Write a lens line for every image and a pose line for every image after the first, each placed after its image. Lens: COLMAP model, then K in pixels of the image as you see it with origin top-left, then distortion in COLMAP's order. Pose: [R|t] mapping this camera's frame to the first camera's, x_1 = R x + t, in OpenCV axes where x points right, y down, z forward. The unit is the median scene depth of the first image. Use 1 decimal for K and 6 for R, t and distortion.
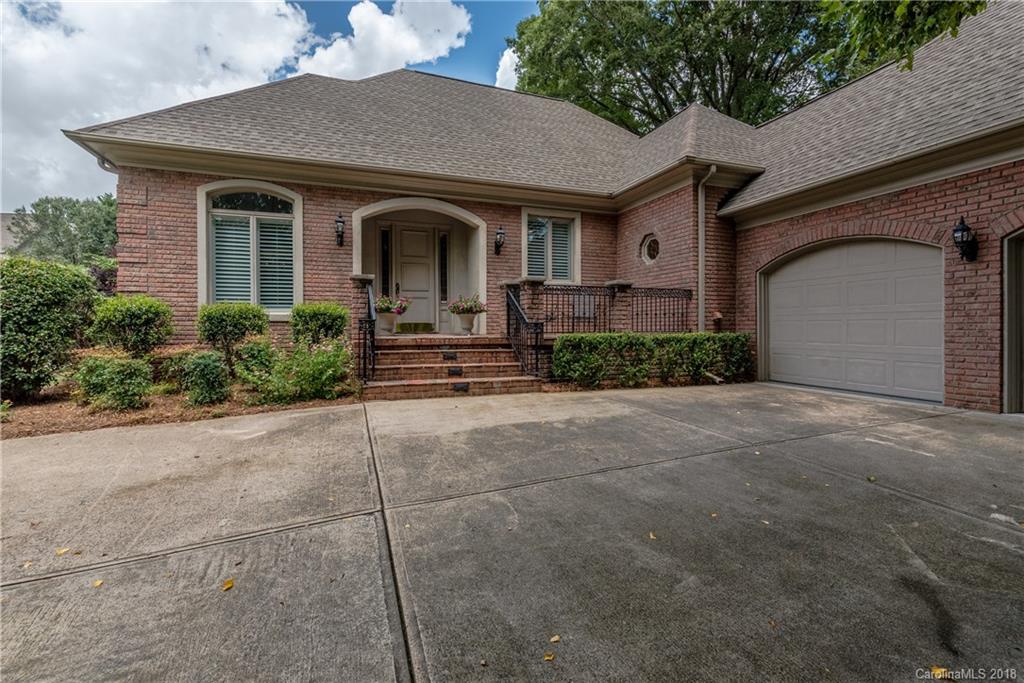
lens RADIAL K [[445.2, 0, 504.5], [0, 445.2, 328.9], [0, 0, 1]] dist [0.001891, 0.000004]
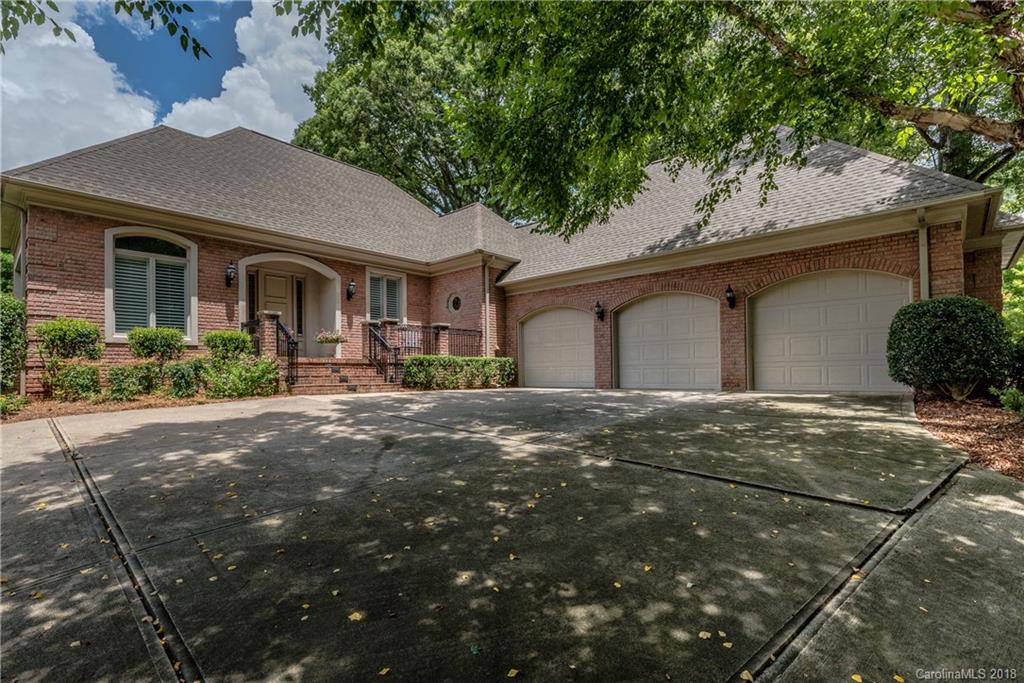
lens RADIAL K [[445.2, 0, 503.0], [0, 445.2, 369.3], [0, 0, 1]] dist [0.001891, 0.000004]
pose [[0.887326, -0.006328, 0.461099, -0.273168], [0.009964, 0.999935, -0.005453, 0.063935], [-0.461035, 0.009433, 0.887332, -0.491880]]
